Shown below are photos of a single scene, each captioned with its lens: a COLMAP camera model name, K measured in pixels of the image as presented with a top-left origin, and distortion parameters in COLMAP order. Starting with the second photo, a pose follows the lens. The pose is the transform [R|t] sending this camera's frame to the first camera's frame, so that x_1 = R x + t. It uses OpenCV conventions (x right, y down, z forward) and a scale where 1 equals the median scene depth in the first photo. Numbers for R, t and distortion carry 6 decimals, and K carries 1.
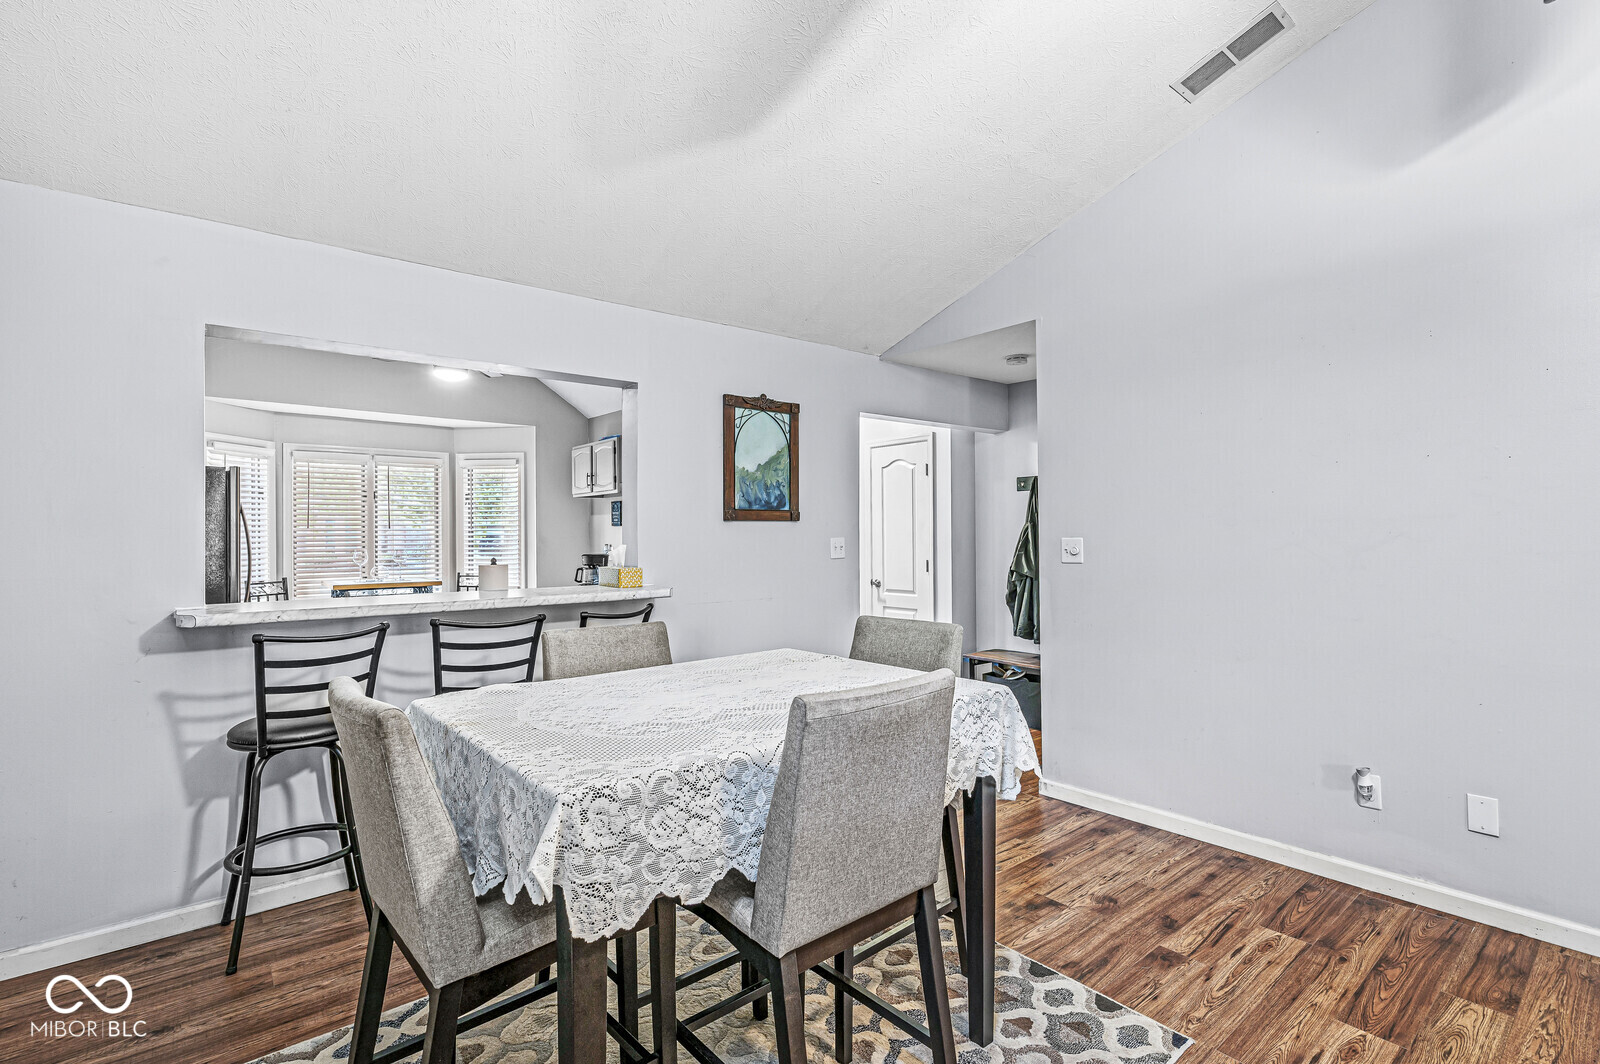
lens RADIAL K [[739.8, 0, 799.8], [0, 739.8, 537.9], [0, 0, 1]] dist [-0.004645, -0.000484]
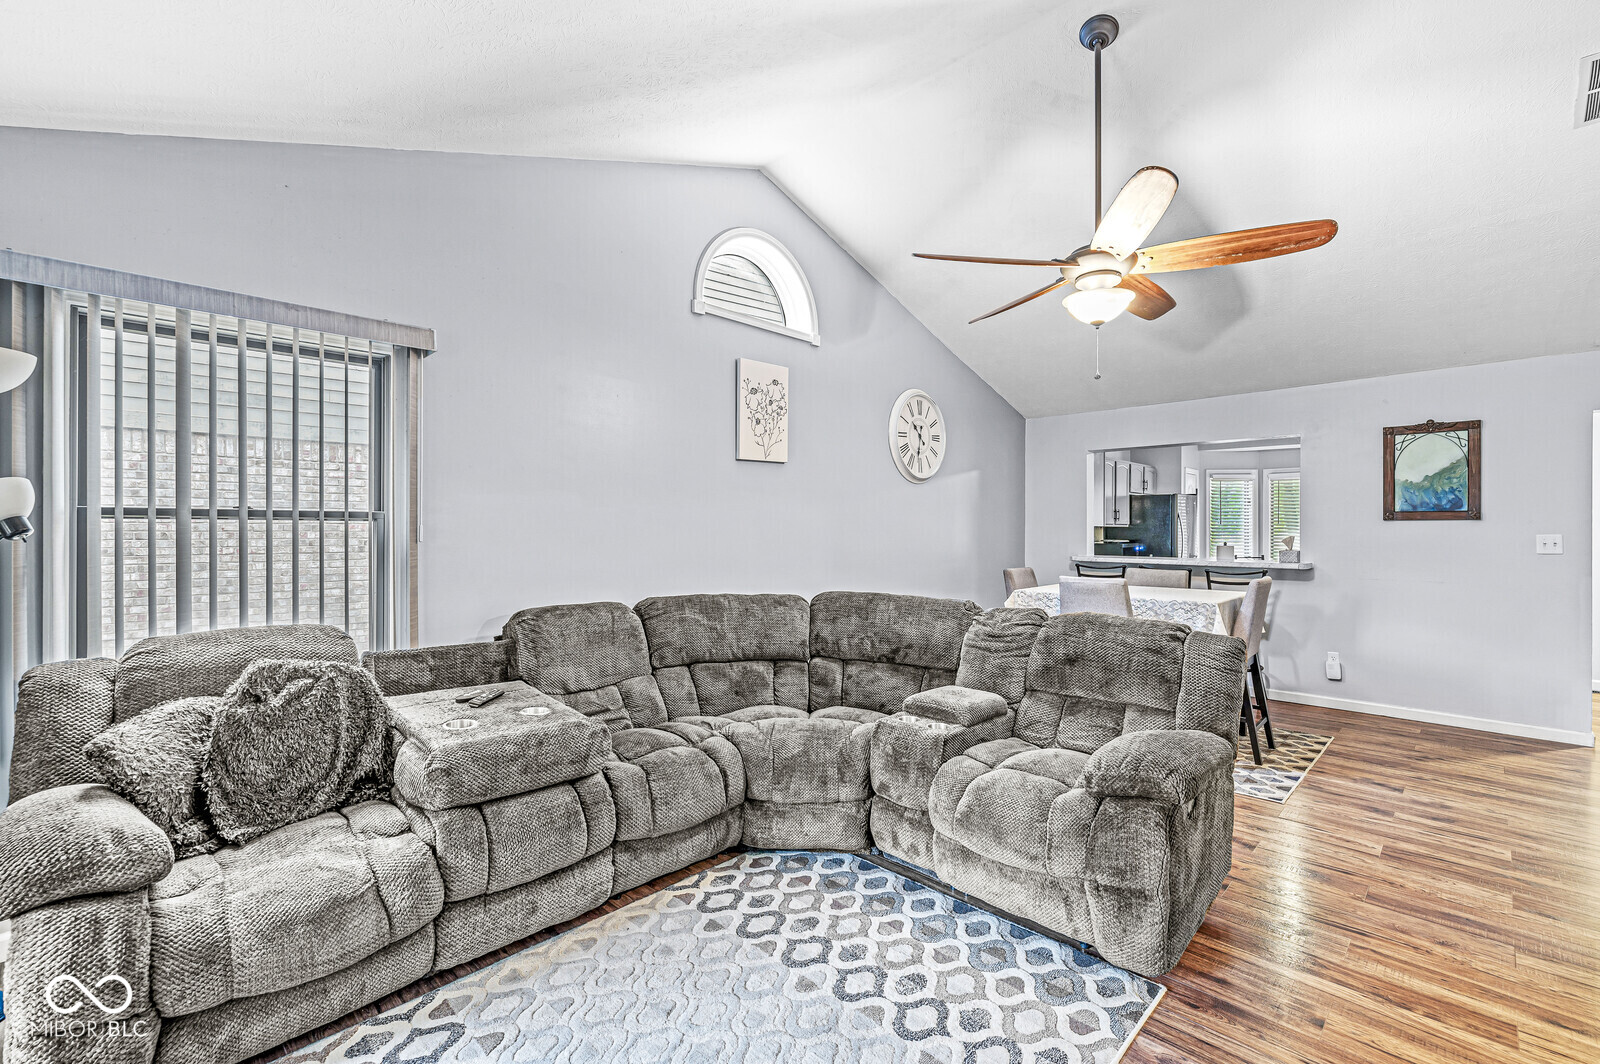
lens RADIAL K [[701.0, 0, 803.5], [0, 701.0, 525.7], [0, 0, 1]] dist [0.000195, 0.000118]
pose [[0.101307, -0.003140, -0.994850, 1.068833], [-0.007059, 0.999968, -0.003875, -0.001258], [0.994830, 0.007415, 0.101282, -0.191759]]
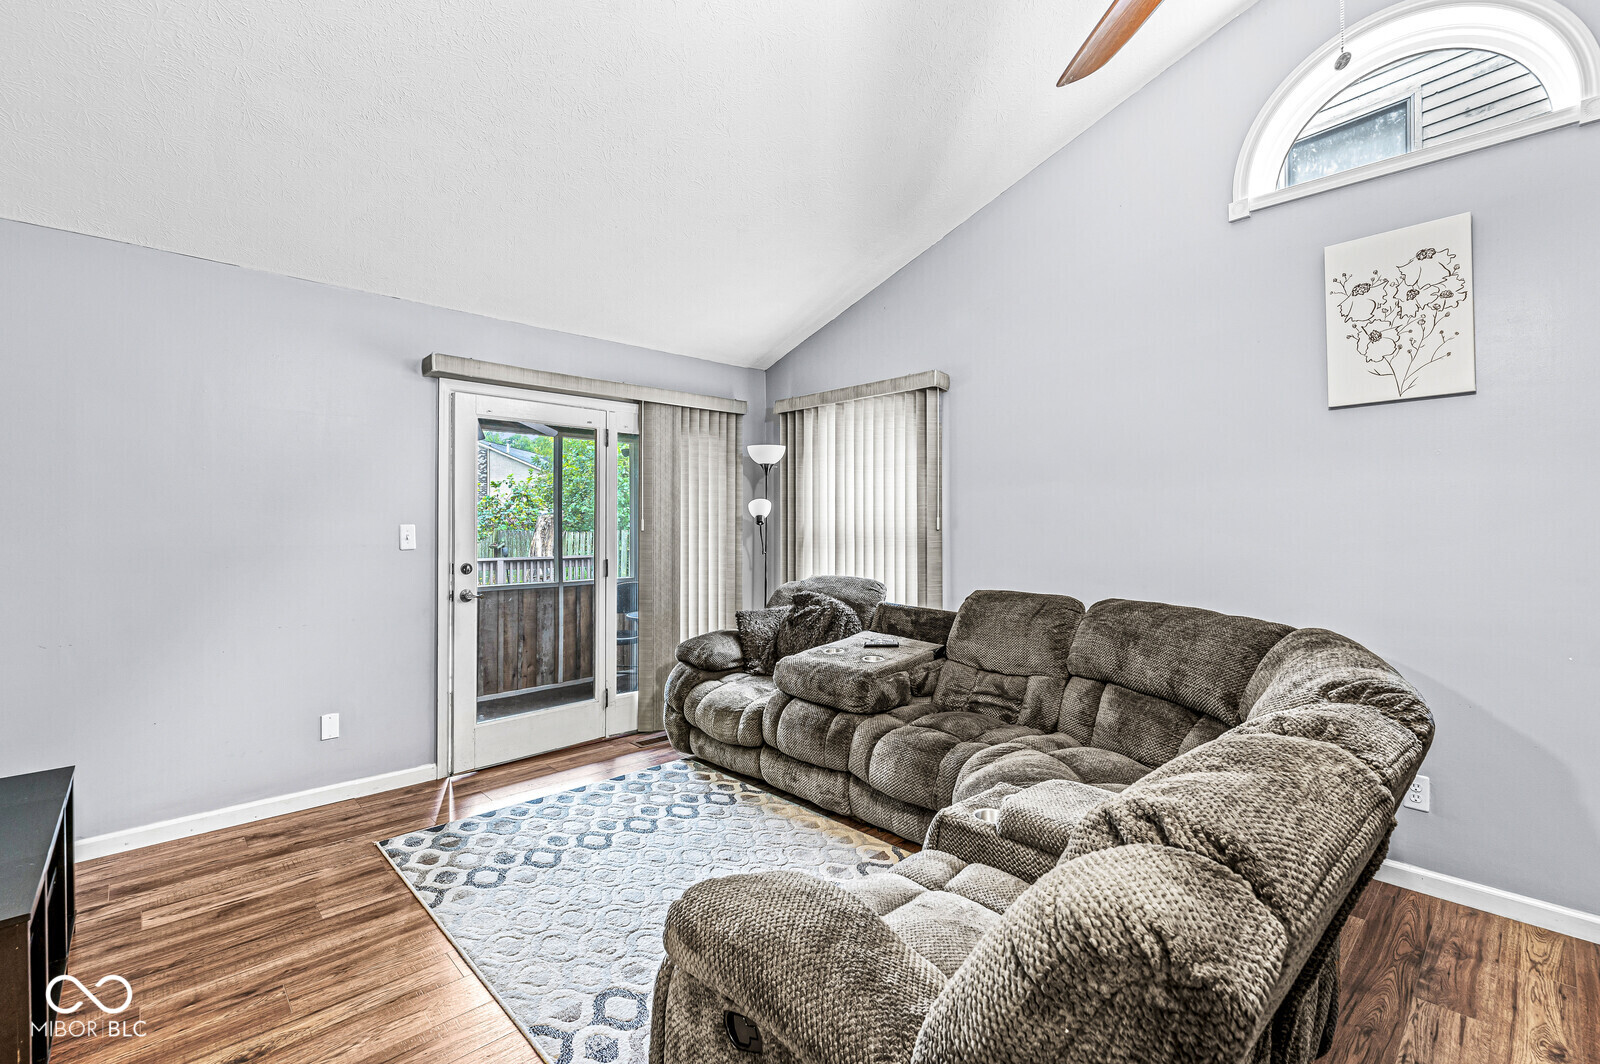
lens RADIAL K [[701.0, 0, 812.5], [0, 701.0, 519.6], [0, 0, 1]] dist [0.000195, 0.000118]
pose [[-0.997410, 0.010814, -0.071102, 0.533657], [0.010290, 0.999917, 0.007728, -0.008760], [0.071180, 0.006977, -0.997439, 0.468307]]
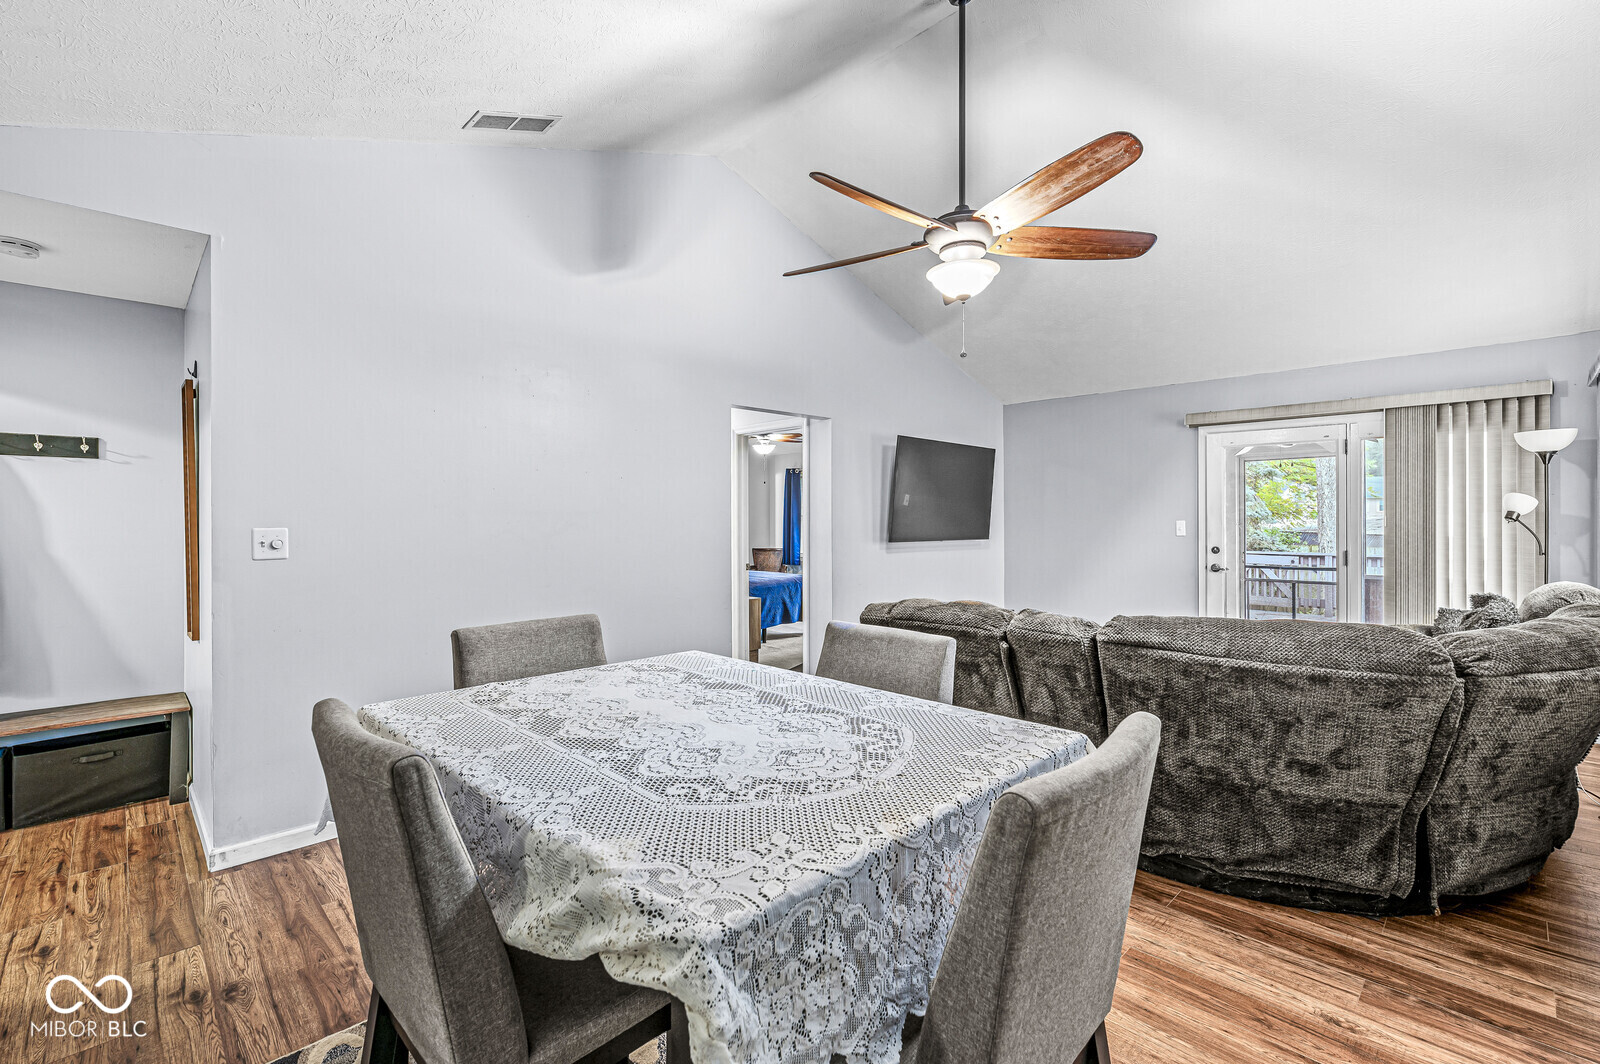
lens RADIAL K [[701.0, 0, 789.5], [0, 701.0, 523.2], [0, 0, 1]] dist [0.000195, 0.000118]
pose [[-0.070420, 0.006492, 0.997496, -0.411870], [0.010140, 0.999932, -0.005792, 0.004873], [-0.997466, 0.009707, -0.070481, 0.455089]]
